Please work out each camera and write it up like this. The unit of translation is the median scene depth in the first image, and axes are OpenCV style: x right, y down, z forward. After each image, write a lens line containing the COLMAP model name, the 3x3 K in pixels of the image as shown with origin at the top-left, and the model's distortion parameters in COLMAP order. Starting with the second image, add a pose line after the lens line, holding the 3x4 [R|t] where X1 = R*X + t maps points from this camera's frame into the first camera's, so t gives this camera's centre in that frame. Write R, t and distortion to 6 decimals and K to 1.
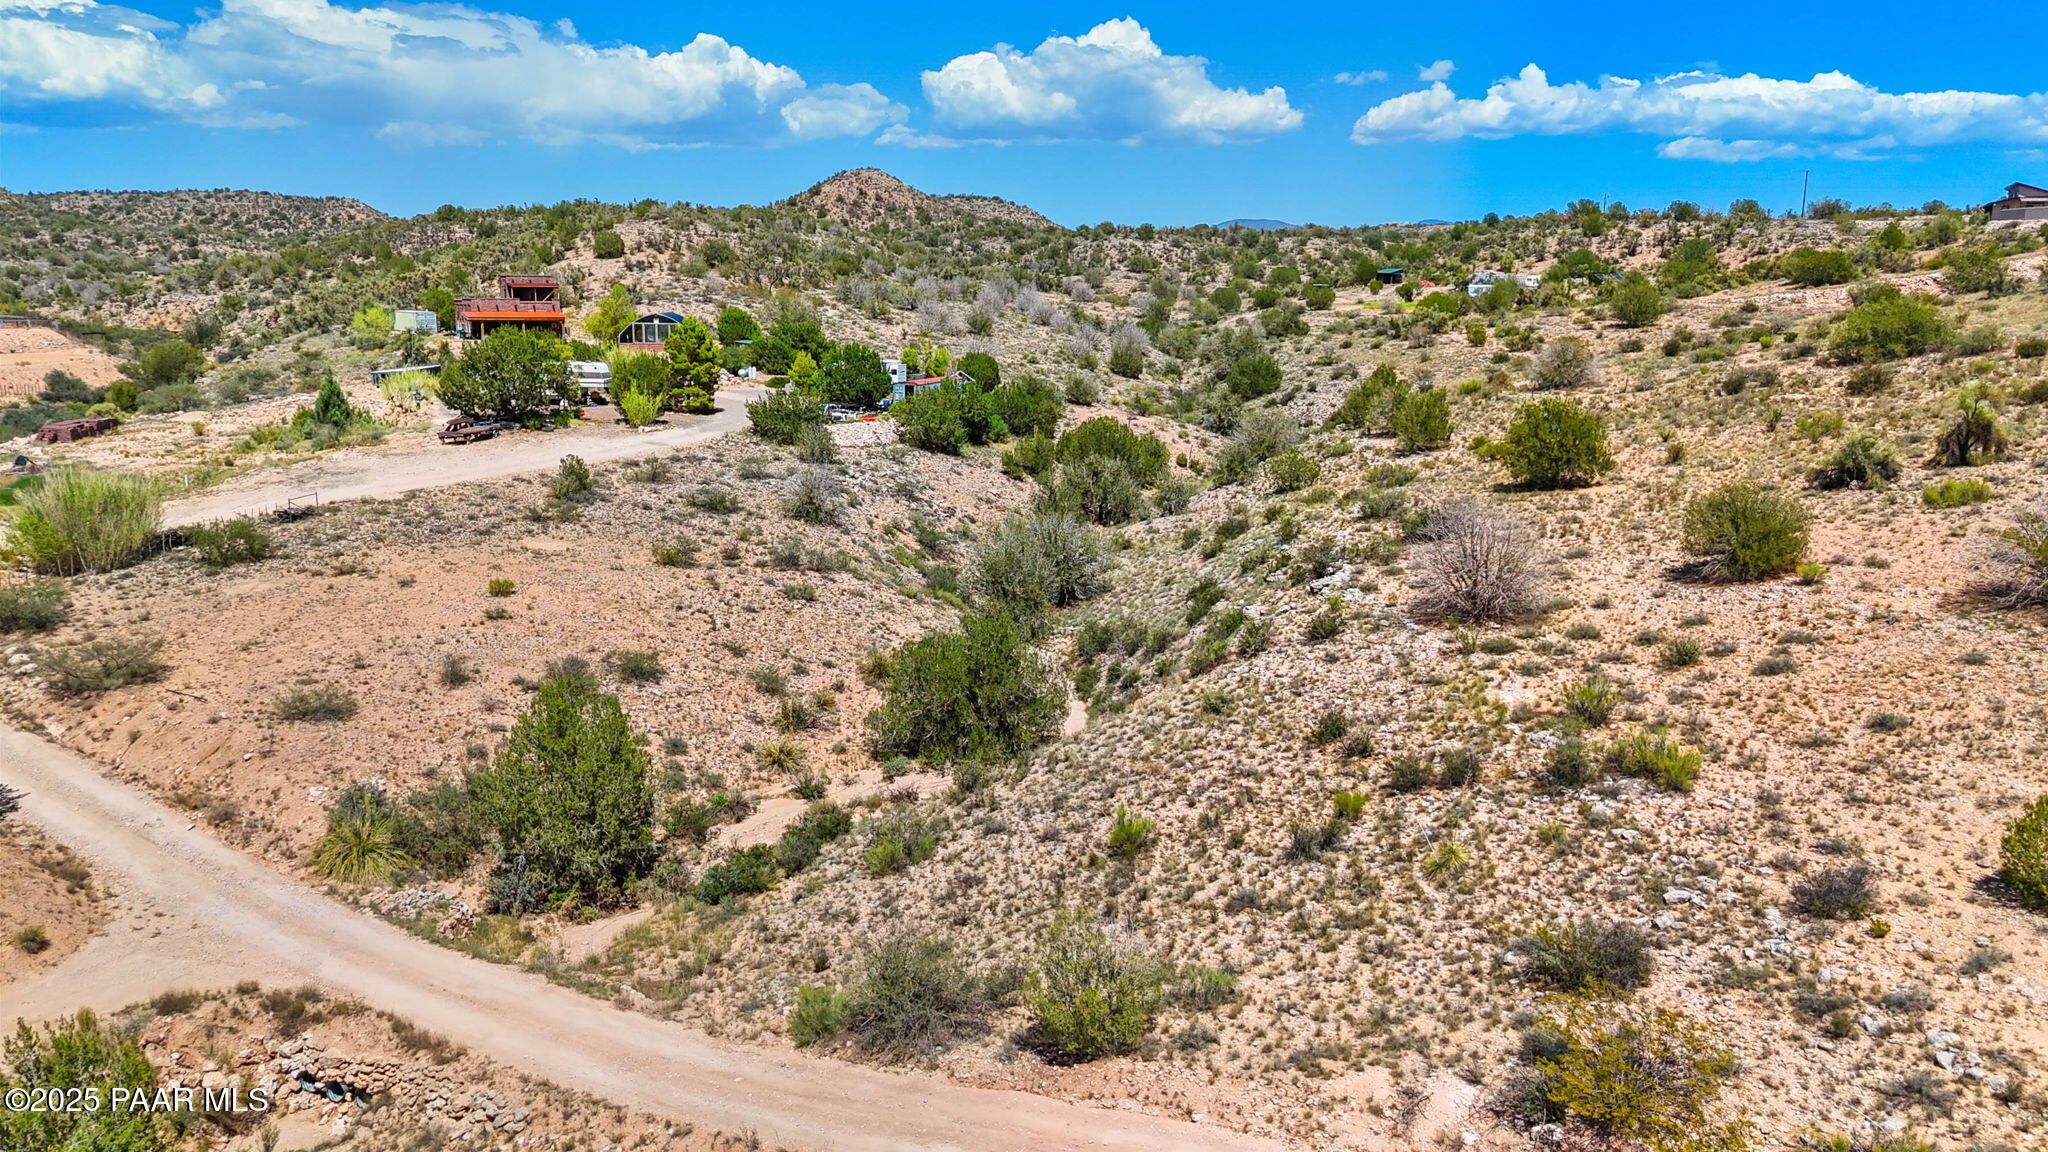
lens RADIAL K [[1513.3, 0, 1024.8], [0, 1513.3, 608.8], [0, 0, 1]] dist [0.062704, -0.057270]
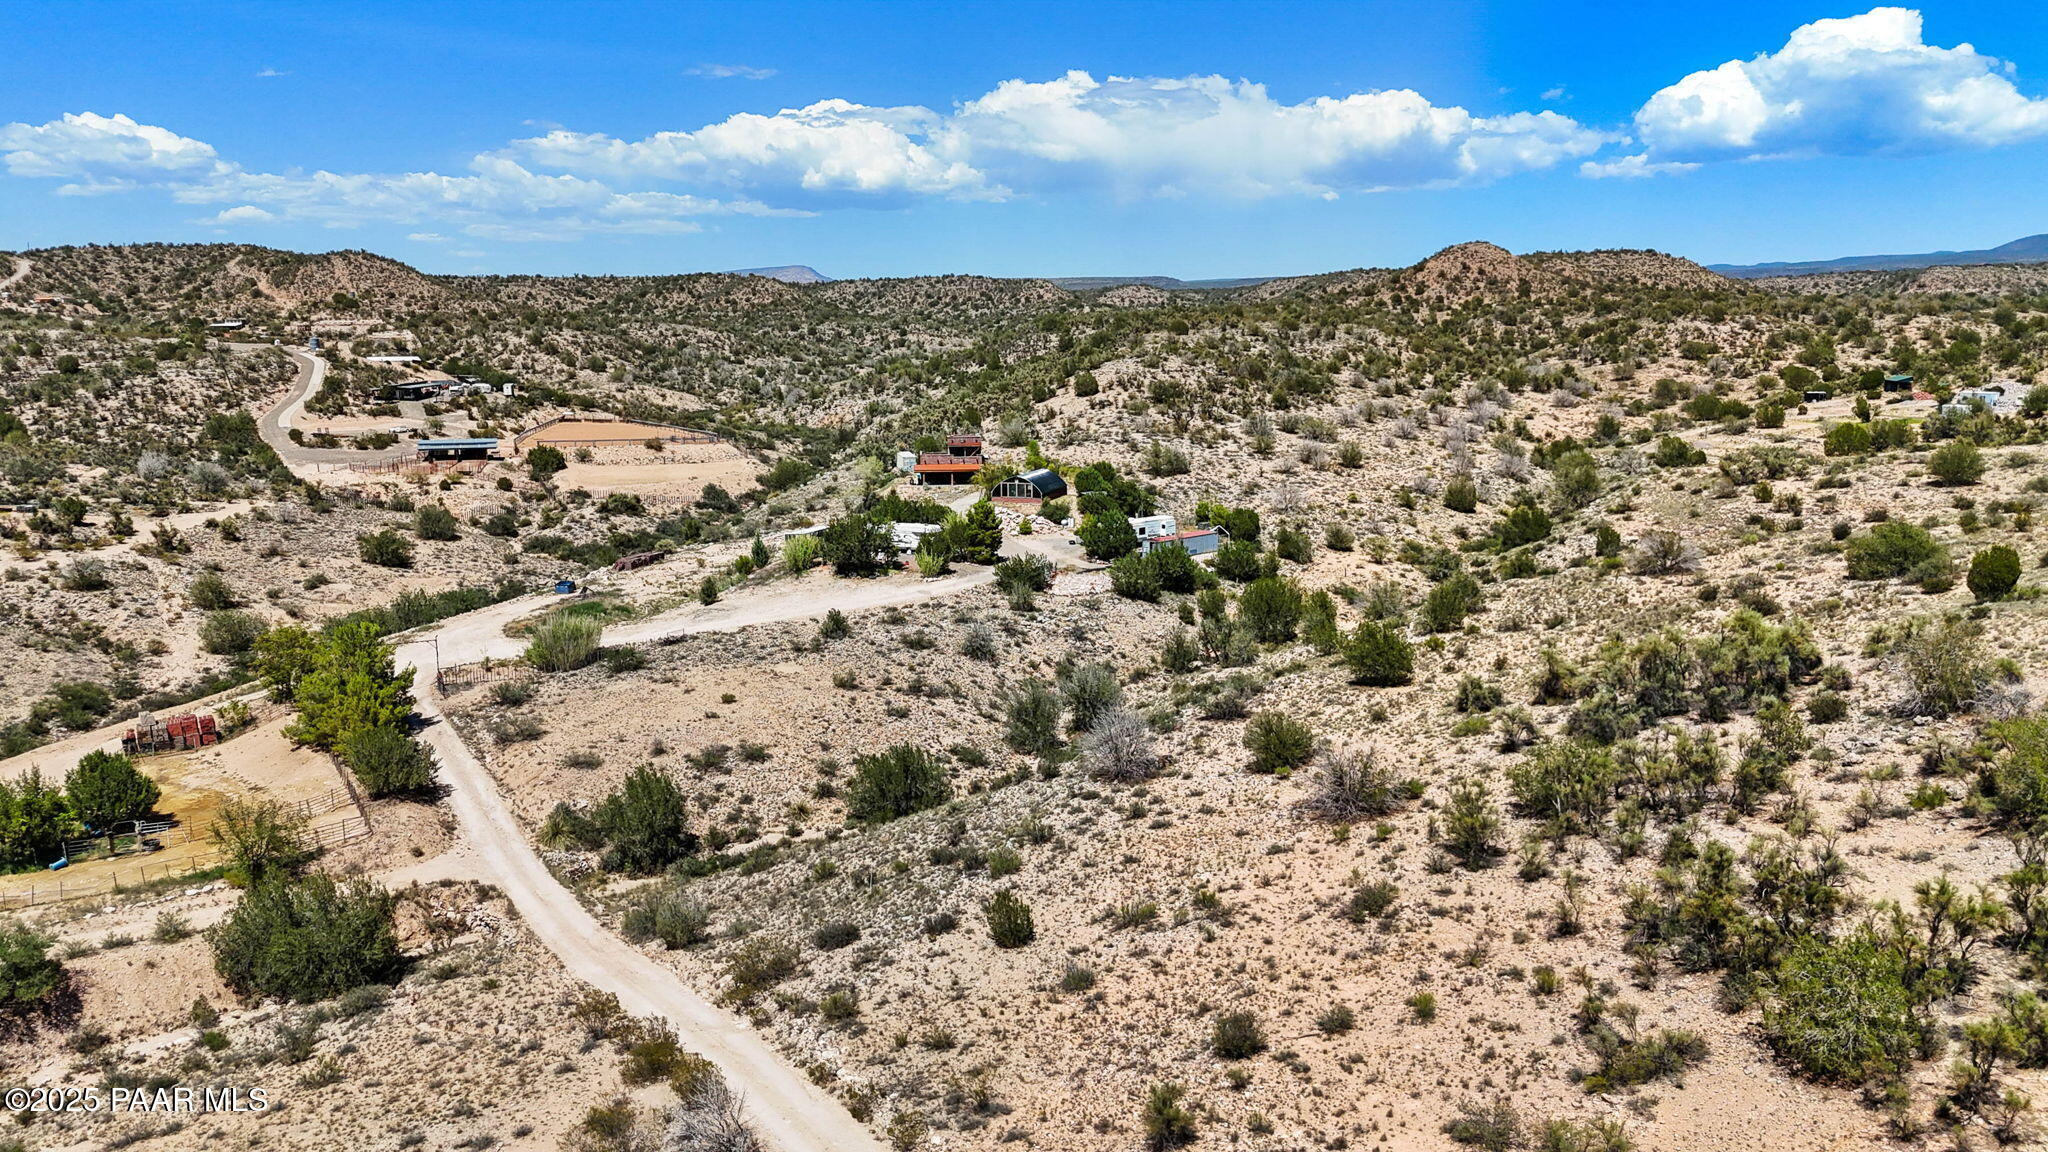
lens RADIAL K [[1513.3, 0, 1004.9], [0, 1513.3, 565.8], [0, 0, 1]] dist [0.062704, -0.057270]
pose [[0.899437, 0.046239, -0.434599, 0.805013], [-0.069672, 0.996841, -0.038134, -0.138409], [0.431462, 0.064578, 0.899817, -0.536421]]
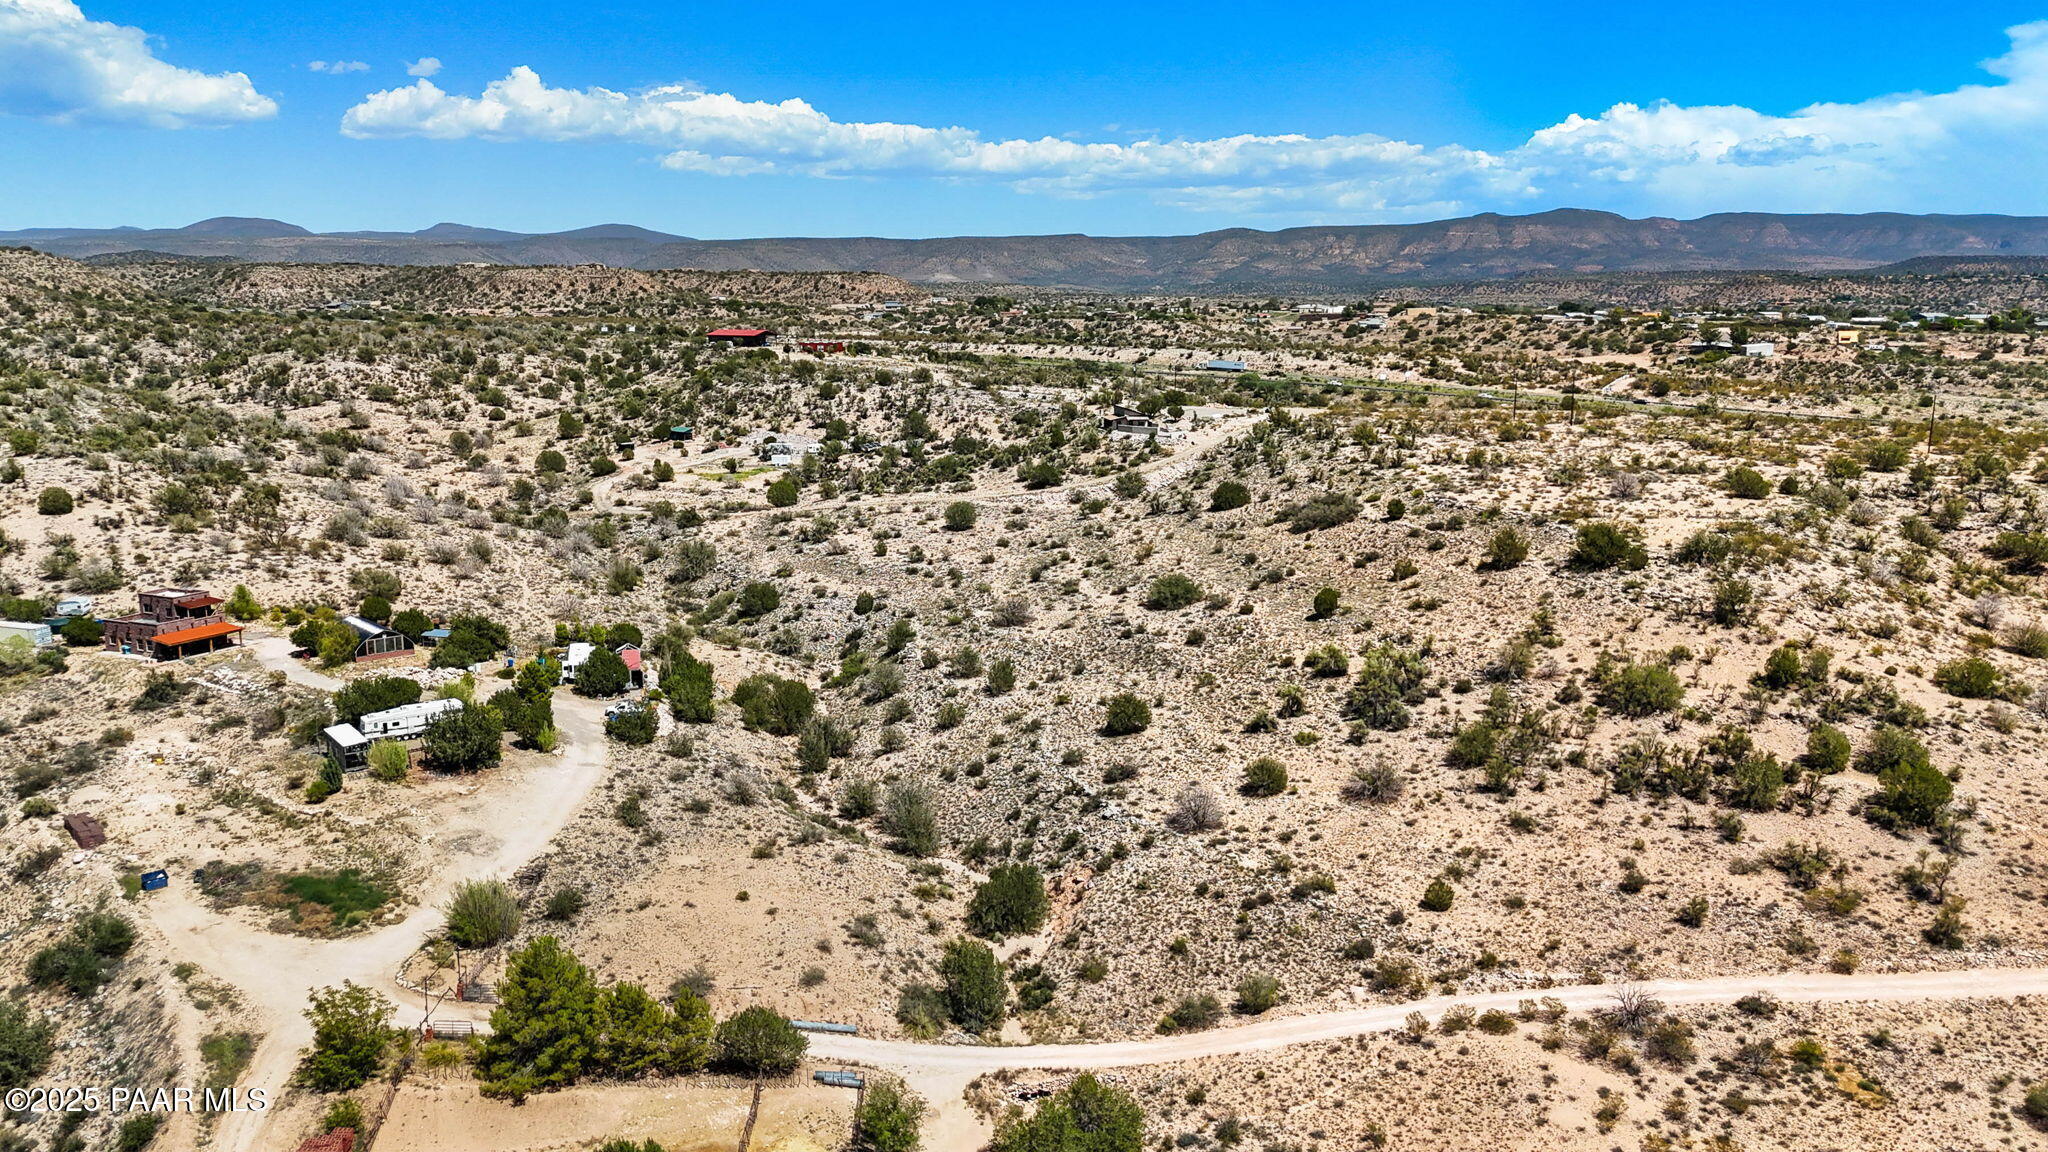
lens RADIAL K [[1513.3, 0, 1022.9], [0, 1513.3, 598.1], [0, 0, 1]] dist [0.062704, -0.057270]
pose [[0.821127, -0.123879, 0.557140, -1.200733], [0.128121, 0.991256, 0.031574, -0.448227], [-0.556179, 0.045455, 0.829818, -0.900394]]
